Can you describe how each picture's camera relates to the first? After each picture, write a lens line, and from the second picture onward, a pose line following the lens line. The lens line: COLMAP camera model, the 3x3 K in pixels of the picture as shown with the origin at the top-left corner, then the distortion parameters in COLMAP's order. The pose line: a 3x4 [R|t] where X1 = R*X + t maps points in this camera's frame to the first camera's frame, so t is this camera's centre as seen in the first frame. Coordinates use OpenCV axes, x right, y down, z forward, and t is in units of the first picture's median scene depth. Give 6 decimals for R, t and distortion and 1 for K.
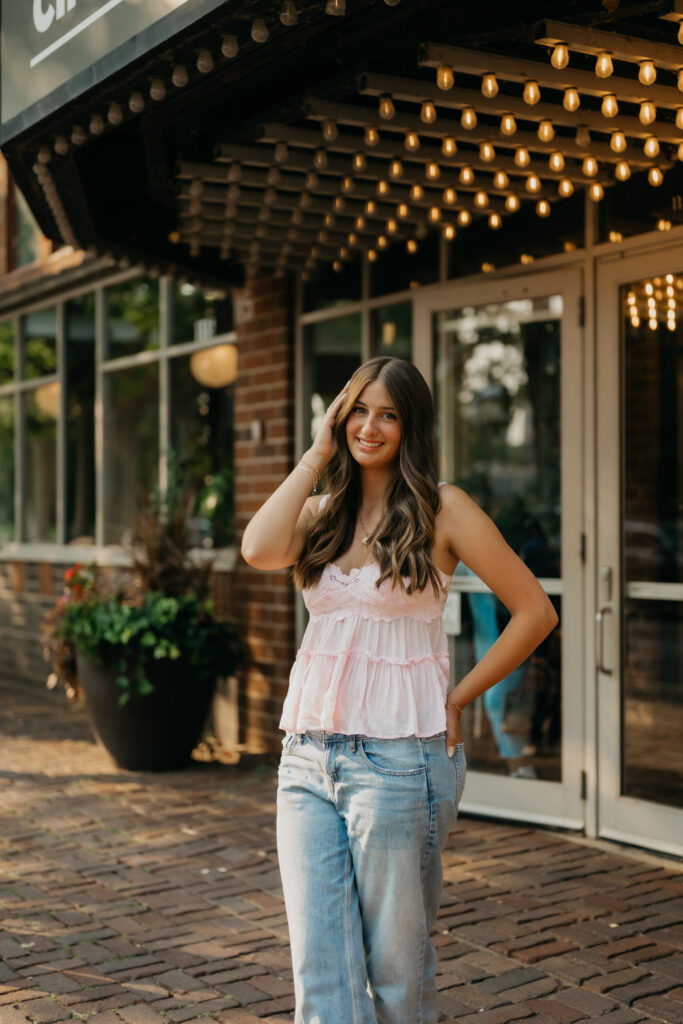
lens RADIAL K [[1151.4, 0, 342.6], [0, 1151.4, 524.7], [0, 0, 1]] dist [0.025127, -0.015481]
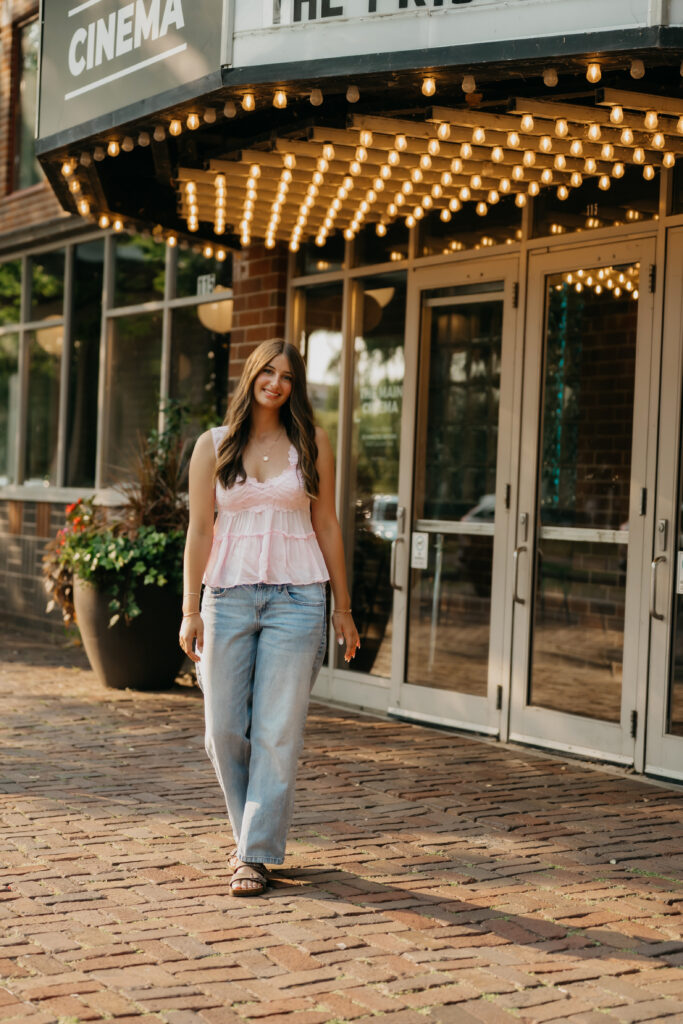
lens RADIAL K [[1518.1, 0, 341.5], [0, 1518.1, 512.0], [0, 0, 1]] dist [-0.022998, -0.011693]
pose [[0.998013, 0.043910, -0.045184, 0.089324], [-0.043530, 0.999008, 0.009369, 0.023903], [0.045551, -0.007384, 0.998935, -0.449471]]
